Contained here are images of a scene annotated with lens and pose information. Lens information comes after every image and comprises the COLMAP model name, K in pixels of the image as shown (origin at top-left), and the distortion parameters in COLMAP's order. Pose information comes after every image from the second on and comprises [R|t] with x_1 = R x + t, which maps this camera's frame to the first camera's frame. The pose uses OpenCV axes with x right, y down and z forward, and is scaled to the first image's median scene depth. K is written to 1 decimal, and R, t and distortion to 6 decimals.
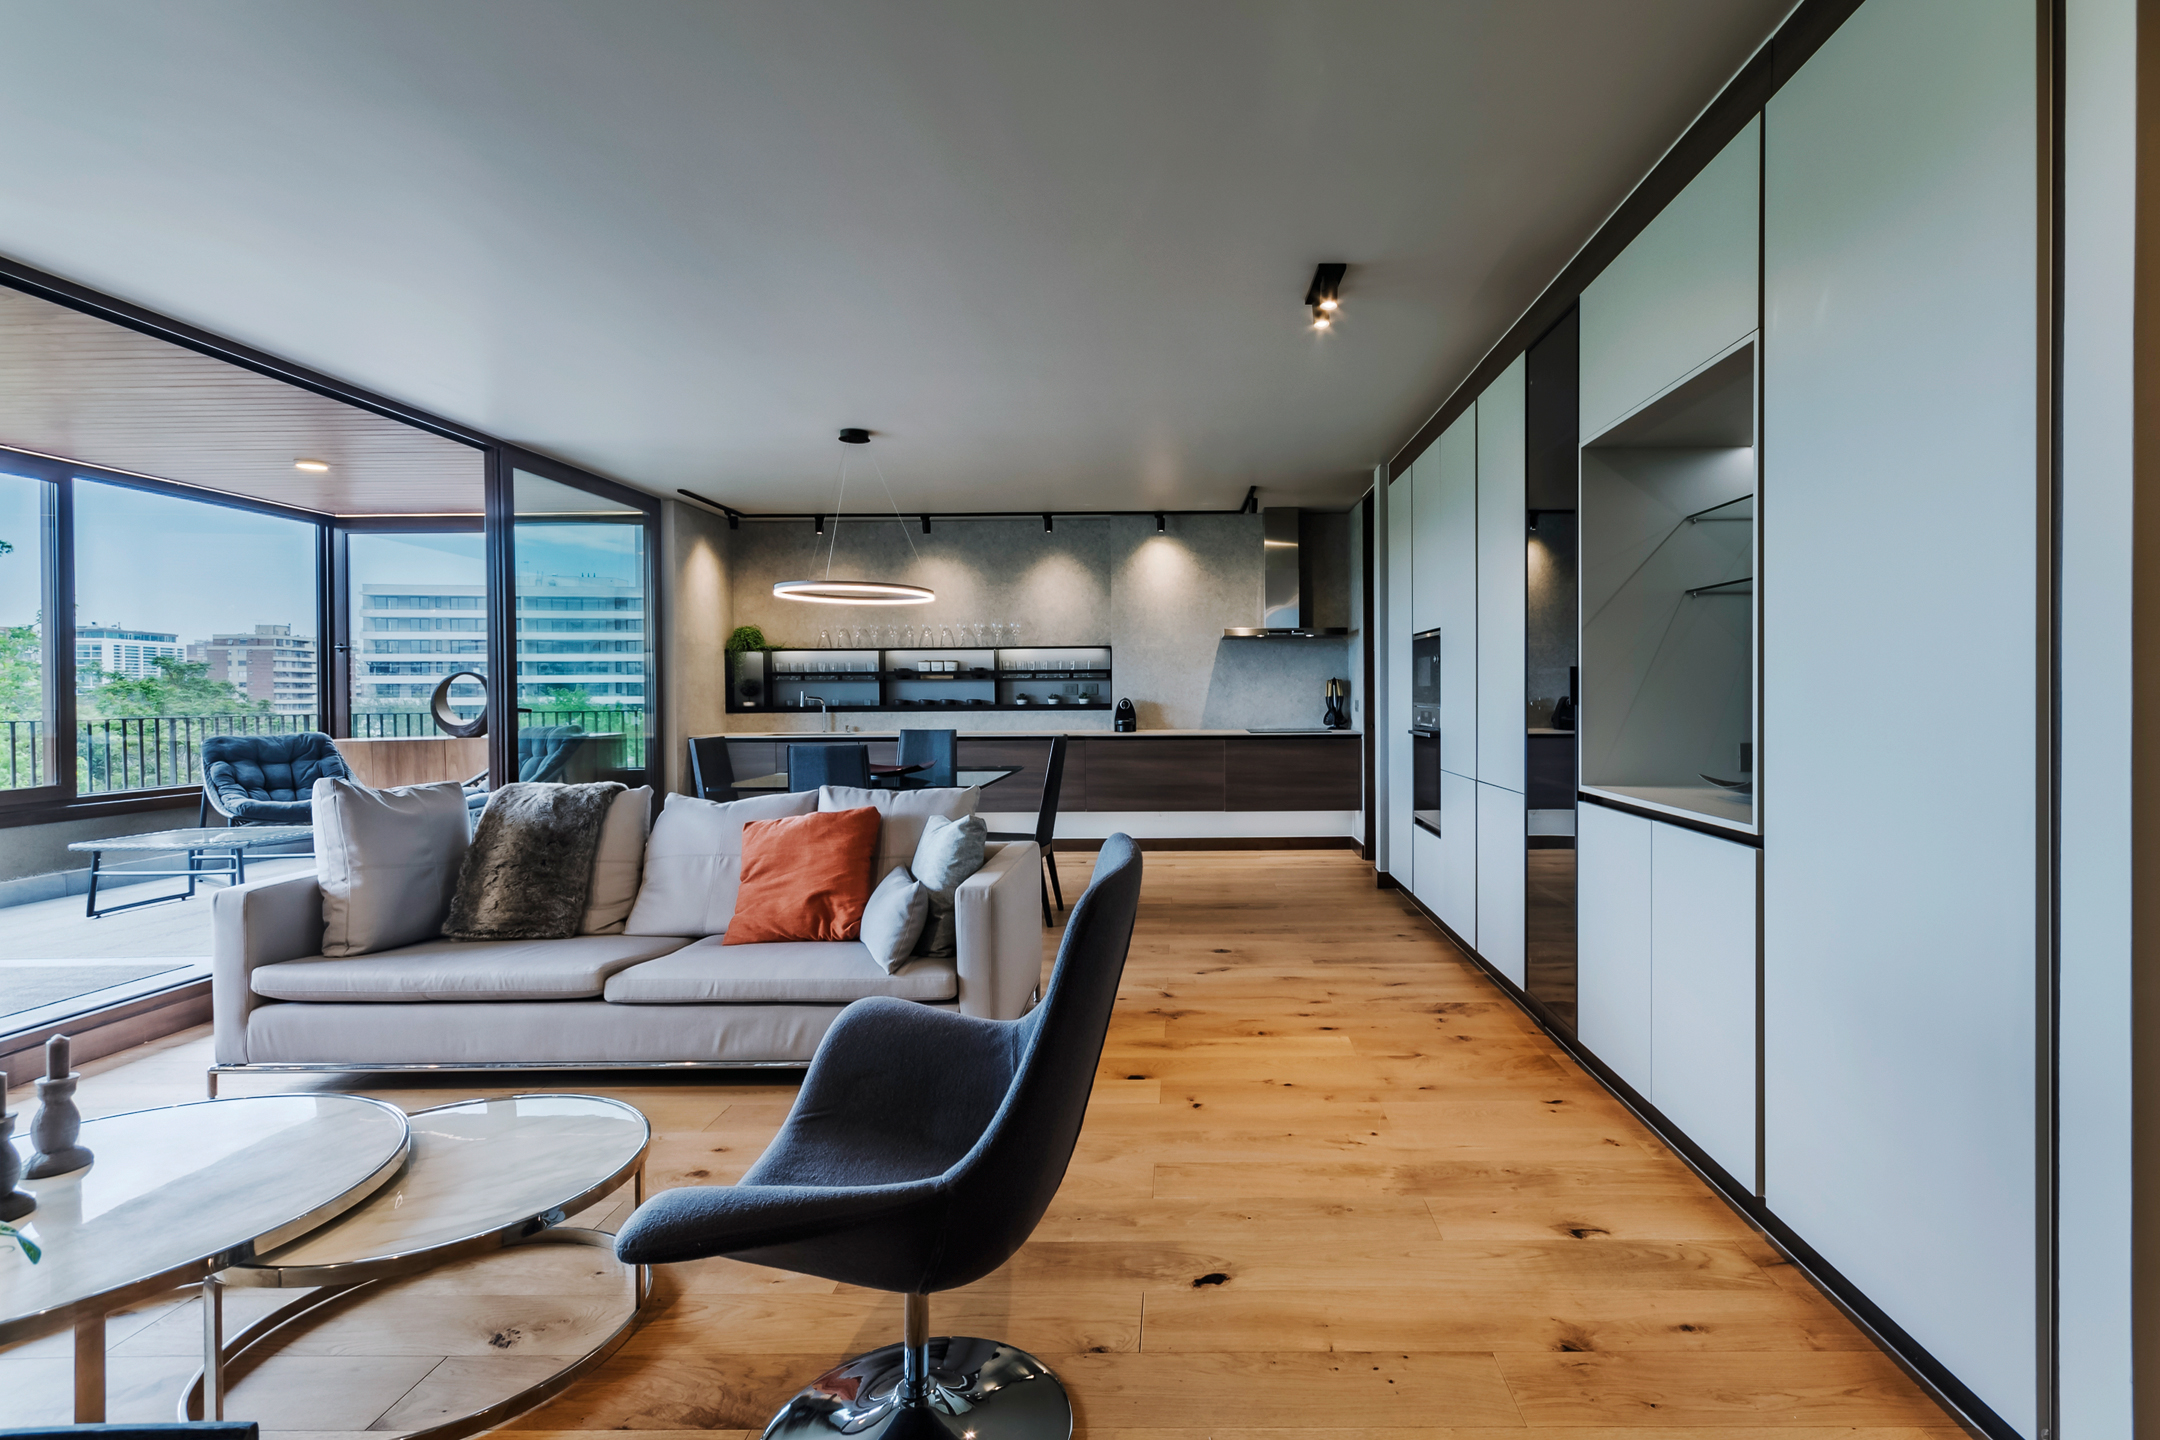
lens RADIAL K [[1034.7, 0, 1185.7], [0, 1034.7, 701.1], [0, 0, 1]] dist [-0.001733, -0.000804]
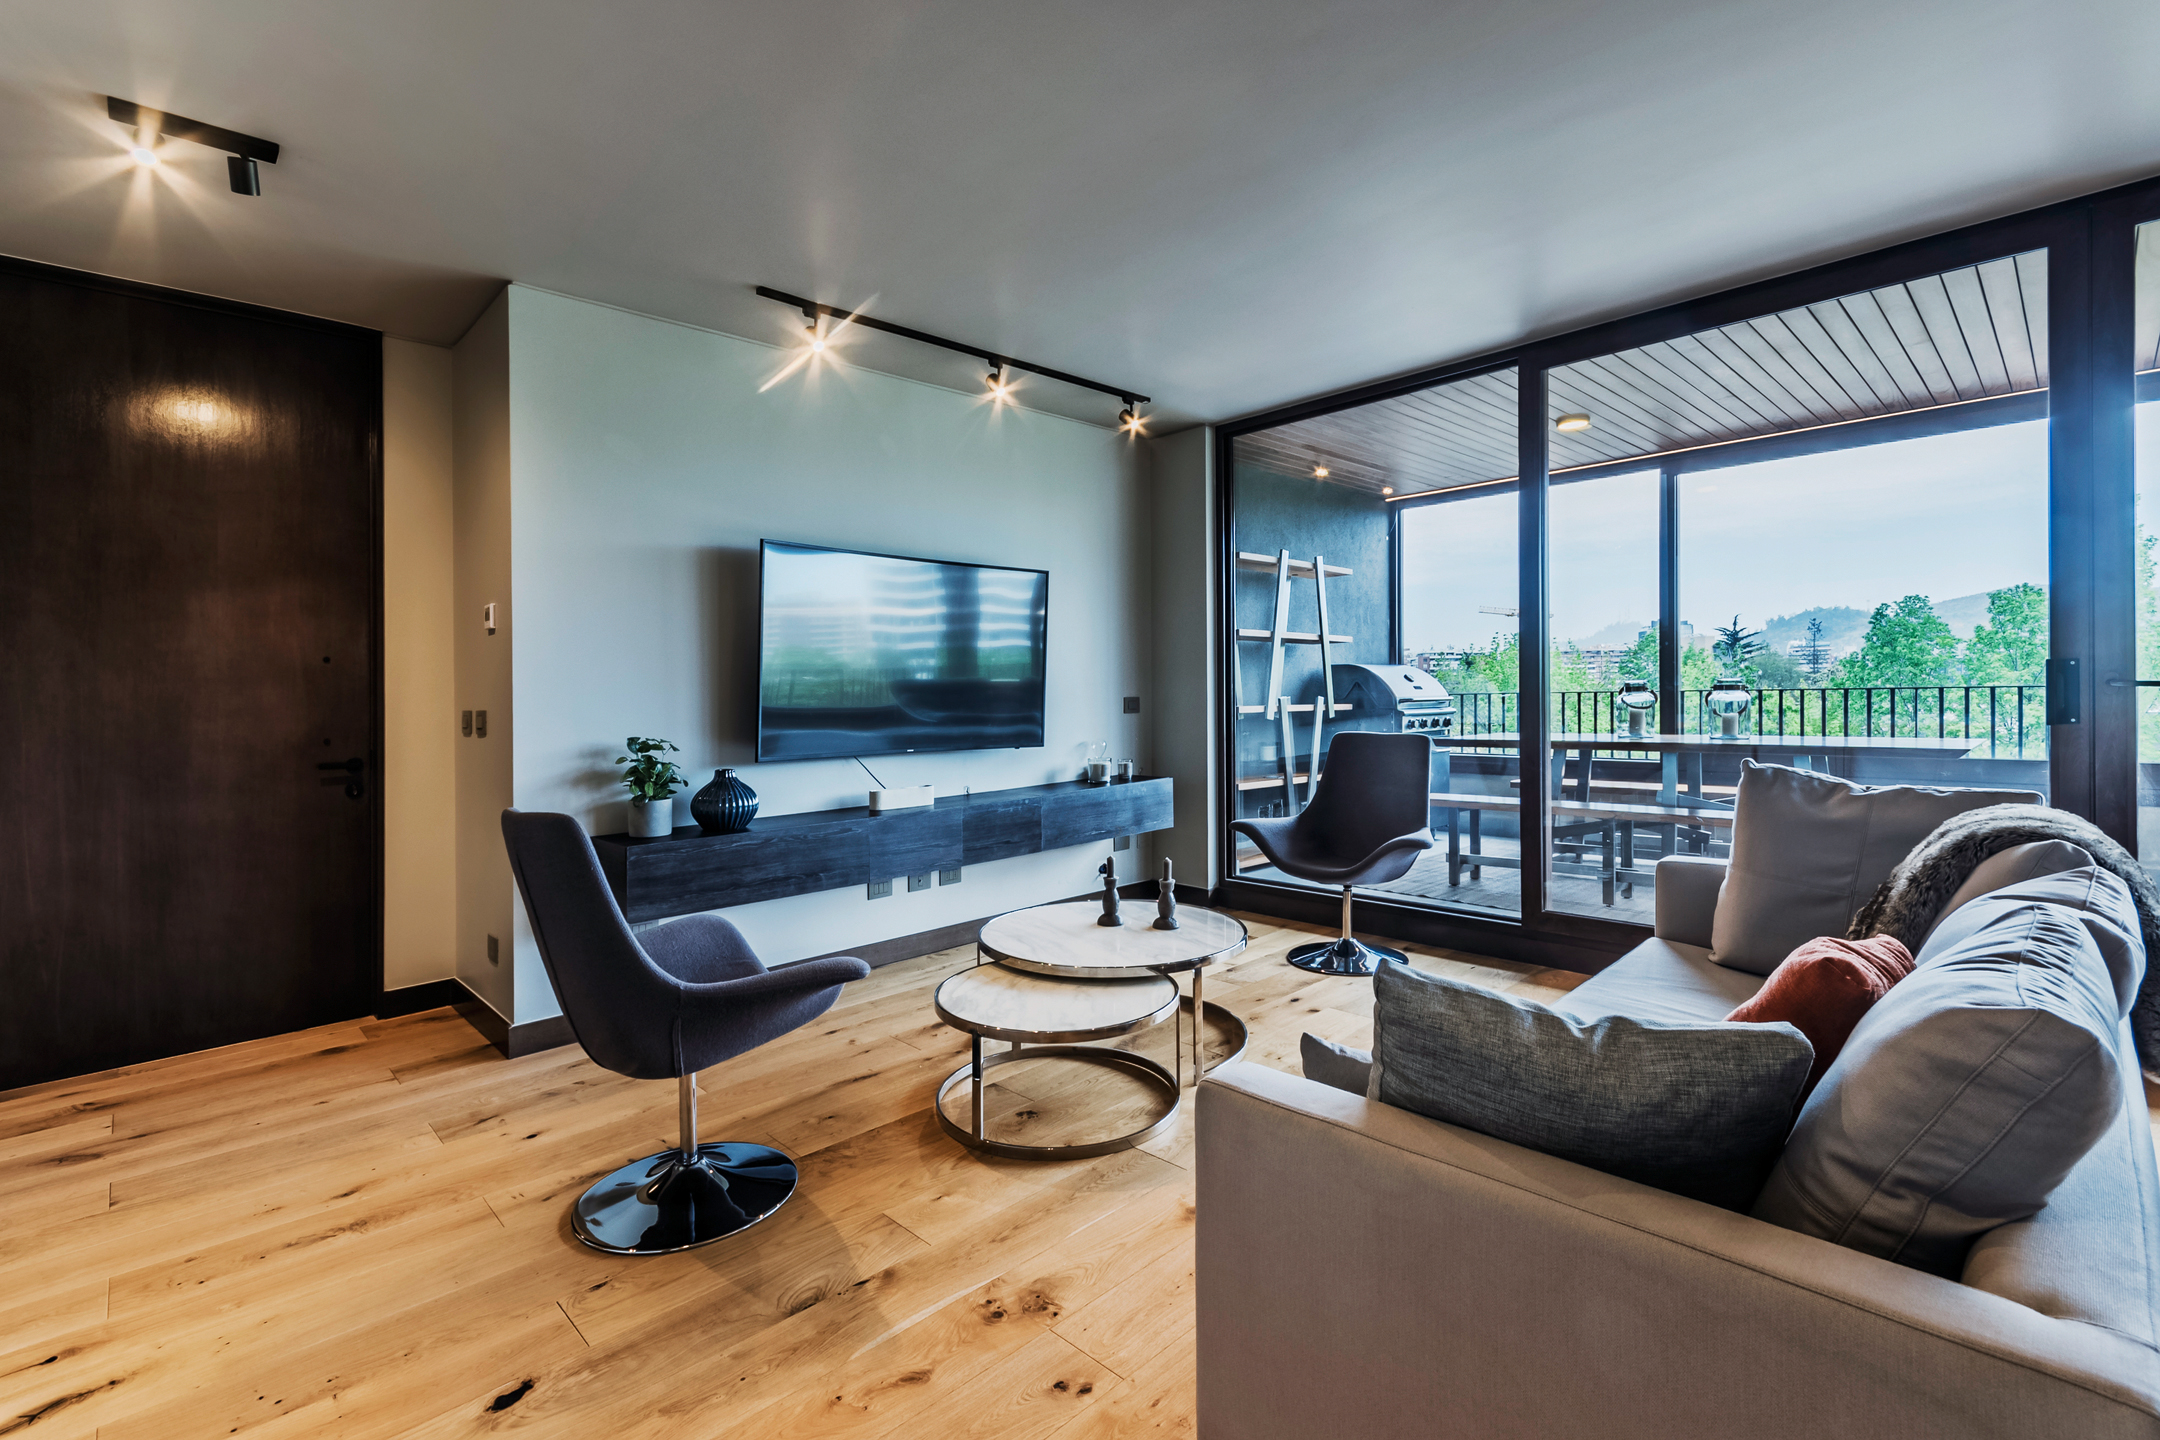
lens RADIAL K [[966.7, 0, 1102.3], [0, 966.7, 704.0], [0, 0, 1]] dist [0.003040, -0.001049]
pose [[-0.704139, 0.034277, -0.709234, 0.059876], [0.023174, 0.999411, 0.025294, -0.002788], [0.709684, 0.001375, -0.704519, 0.504170]]
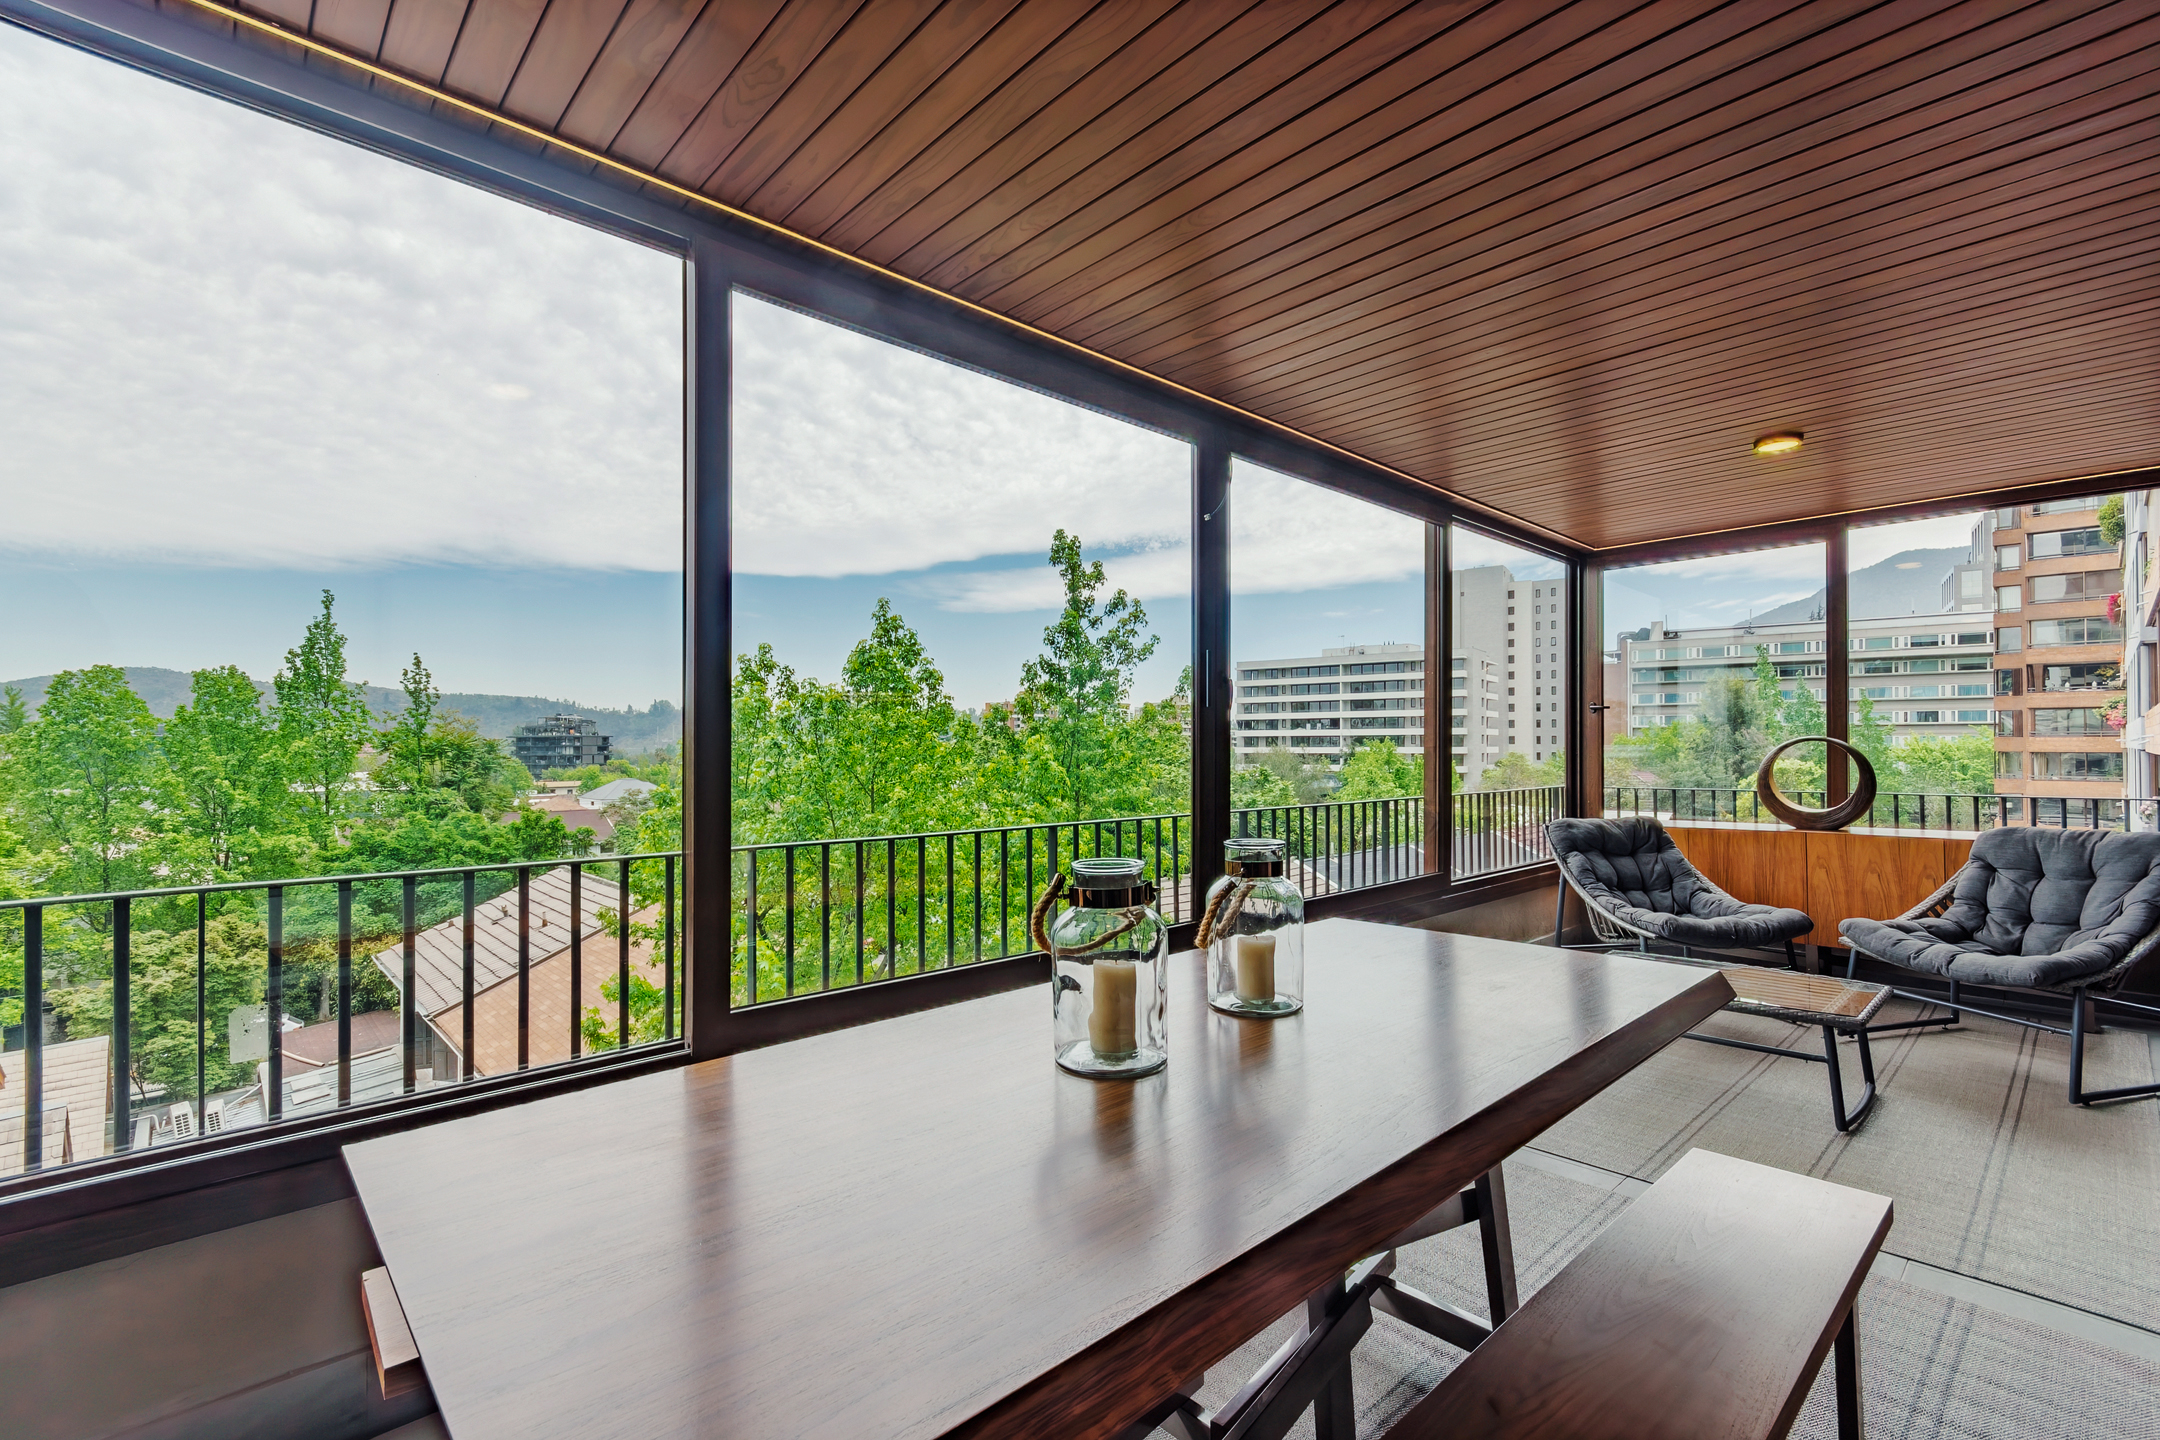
lens RADIAL K [[966.7, 0, 1073.1], [0, 966.7, 750.8], [0, 0, 1]] dist [0.003040, -0.001049]
pose [[0.673164, 0.008049, -0.739449, -0.521412], [-0.009019, 0.999956, 0.002674, -0.015416], [0.739438, 0.004869, 0.673207, 0.164367]]
